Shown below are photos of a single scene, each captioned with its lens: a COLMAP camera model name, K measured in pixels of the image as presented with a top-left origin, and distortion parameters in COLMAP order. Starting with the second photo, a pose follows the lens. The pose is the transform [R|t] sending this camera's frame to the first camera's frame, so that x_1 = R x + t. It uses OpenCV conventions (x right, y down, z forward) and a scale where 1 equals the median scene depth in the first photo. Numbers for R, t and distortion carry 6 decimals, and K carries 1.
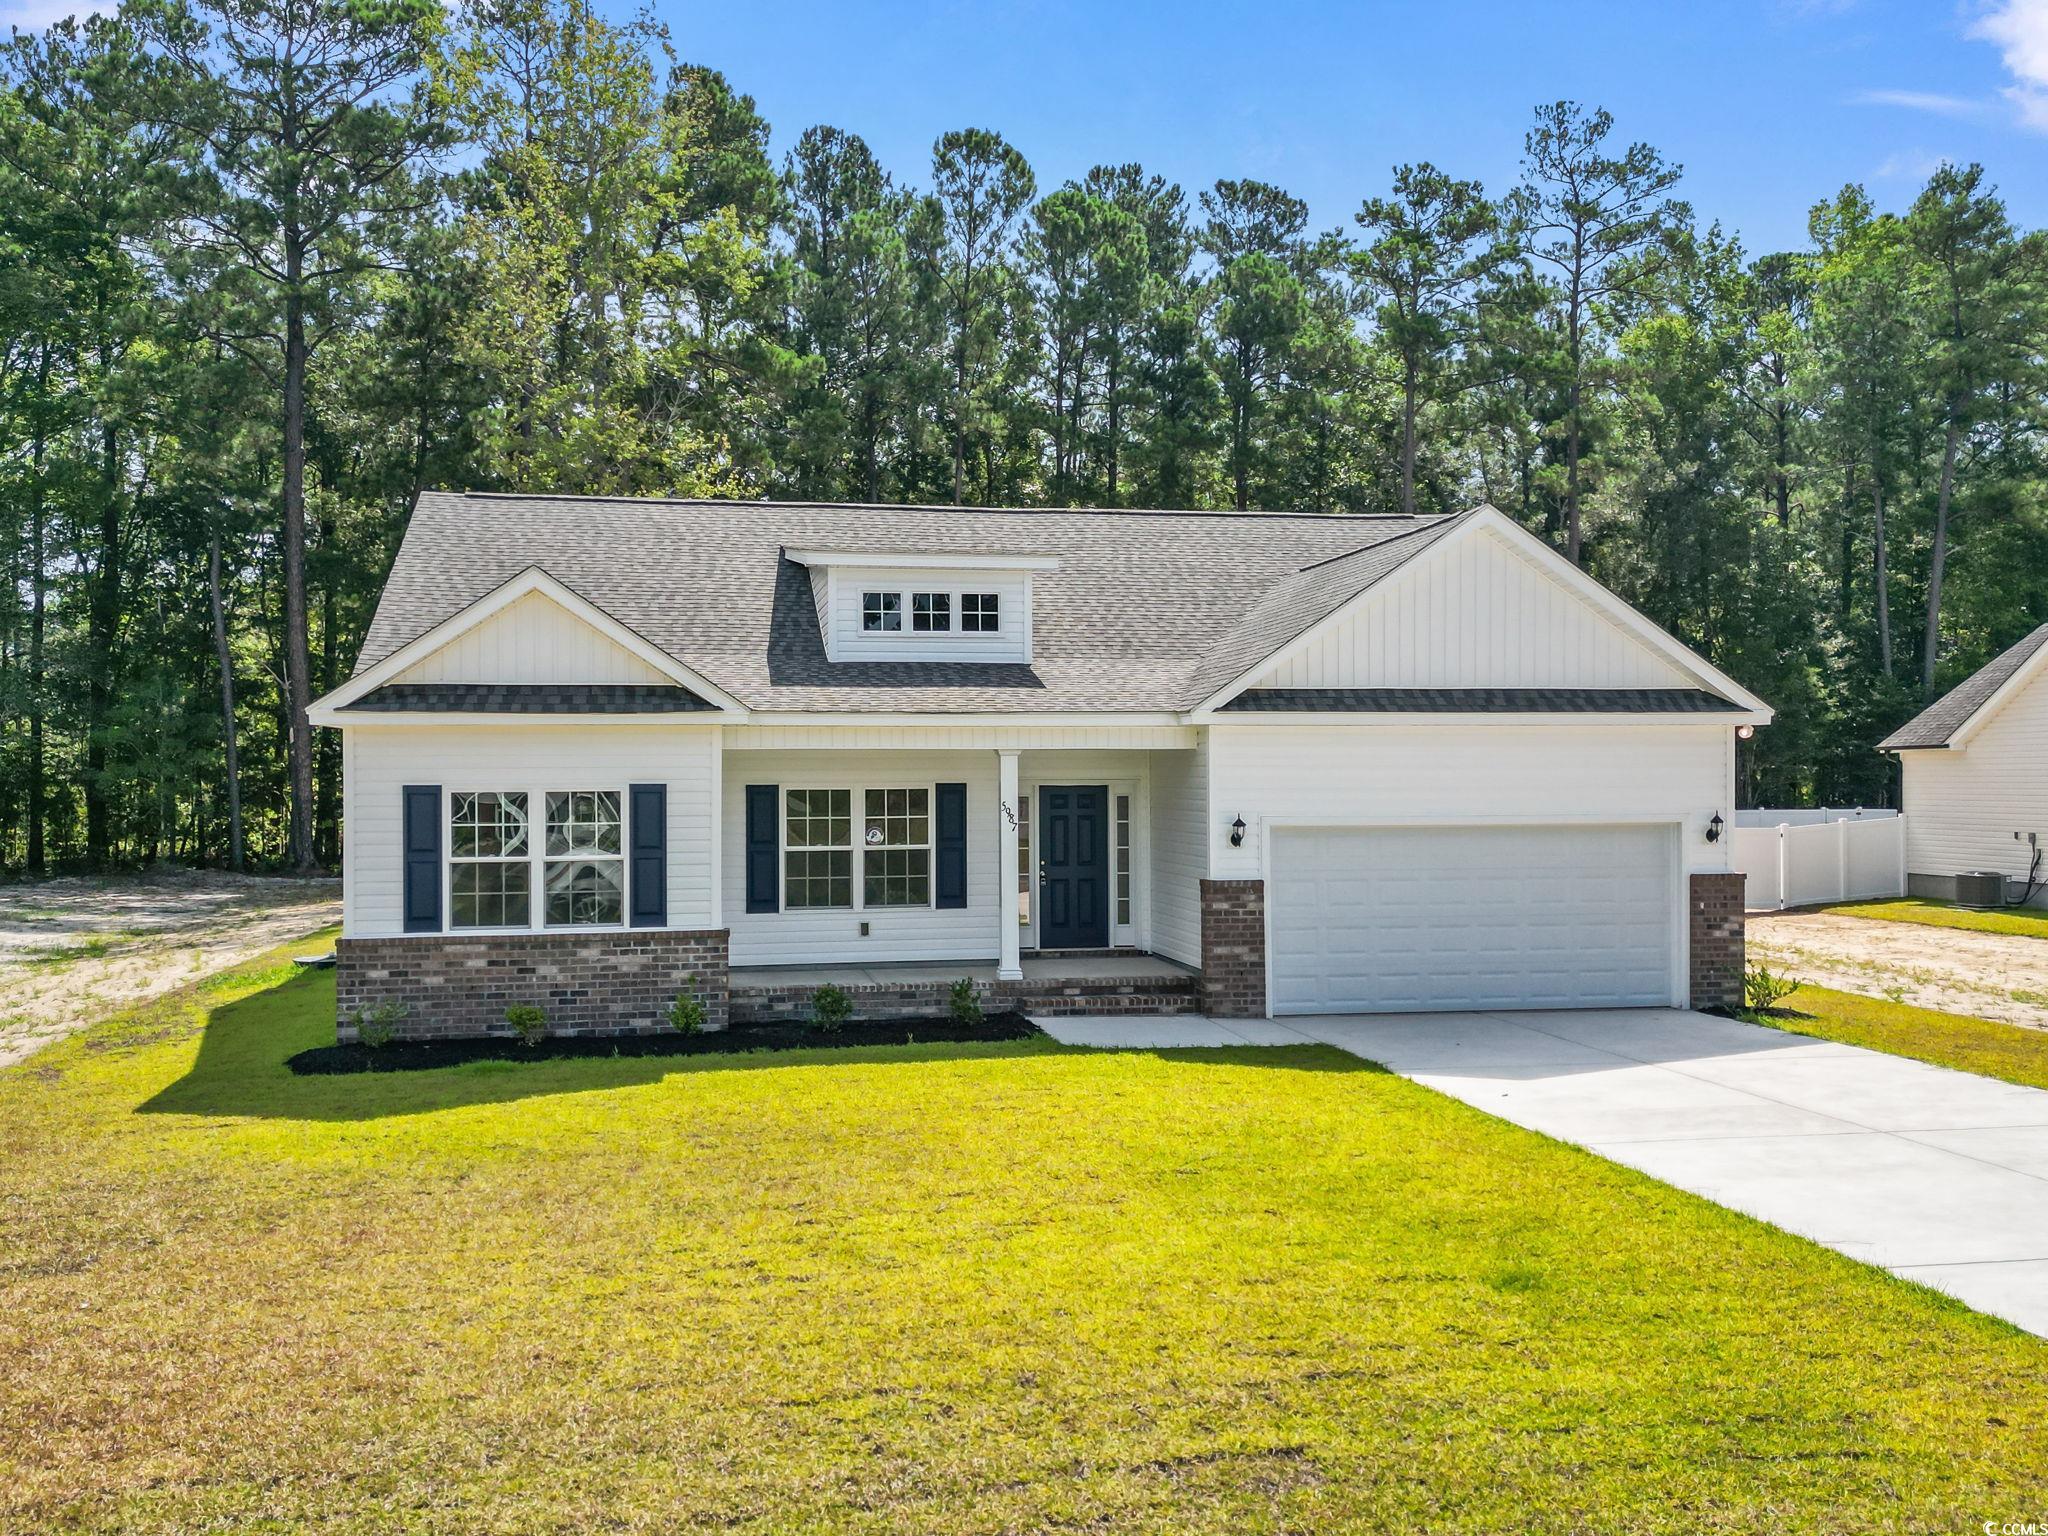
lens RADIAL K [[1789.9, 0, 1024.0], [0, 1789.9, 768.0], [0, 0, 1]] dist [0.150947, -0.320672]
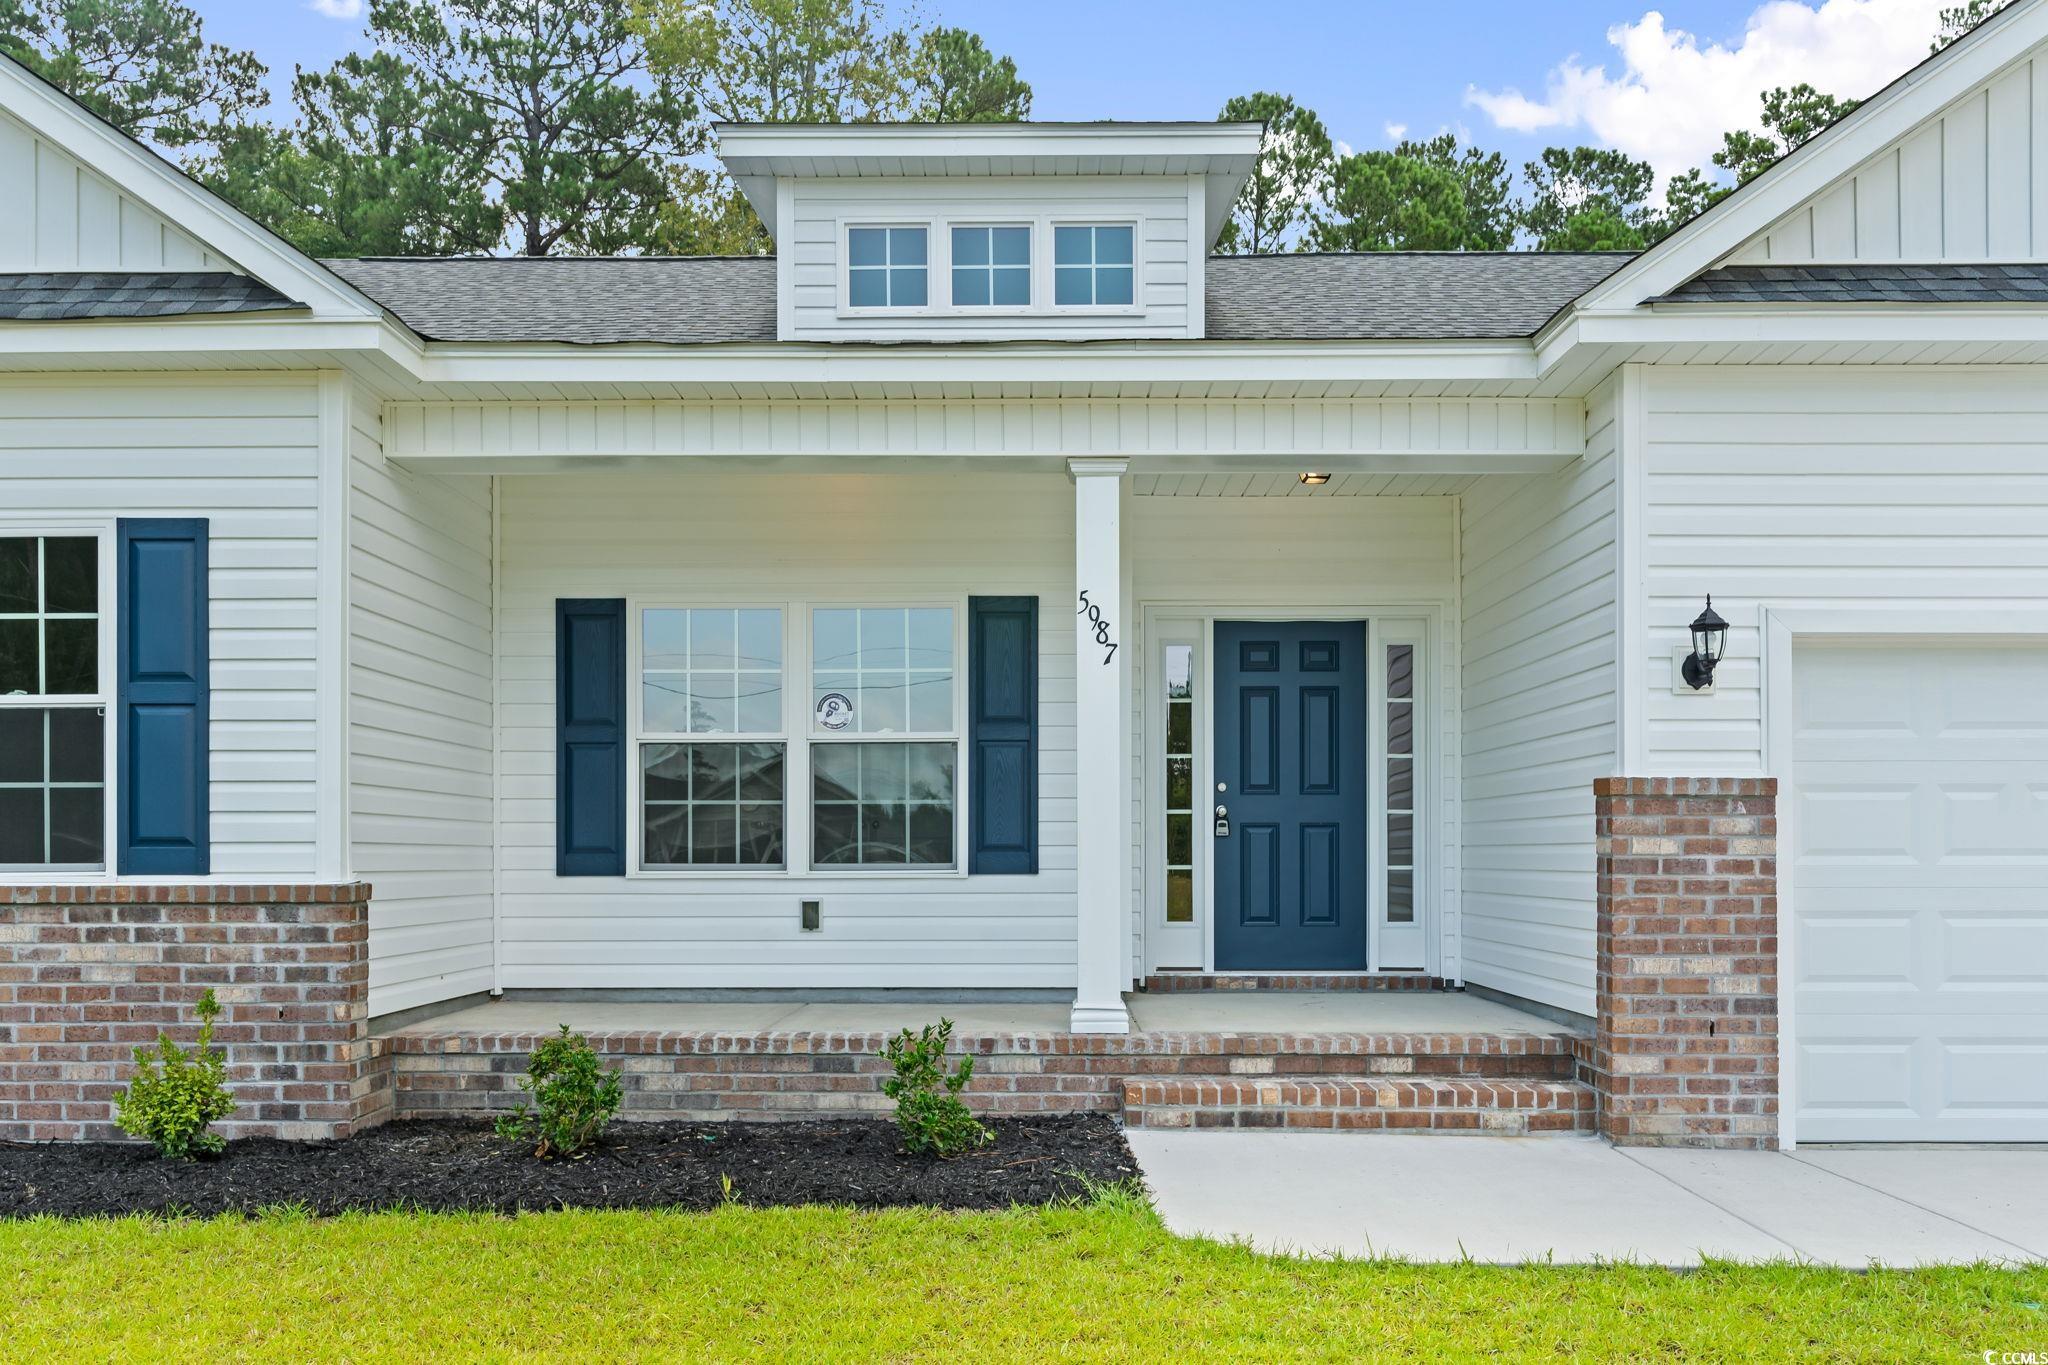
lens RADIAL K [[1621.1, 0, 1018.5], [0, 1621.1, 855.5], [0, 0, 1]] dist [0.002586, 0.001011]
pose [[0.980508, 0.002483, -0.196465, 0.045437], [-0.001780, 0.999991, 0.003758, 0.075588], [0.196472, -0.003335, 0.980504, 0.628100]]
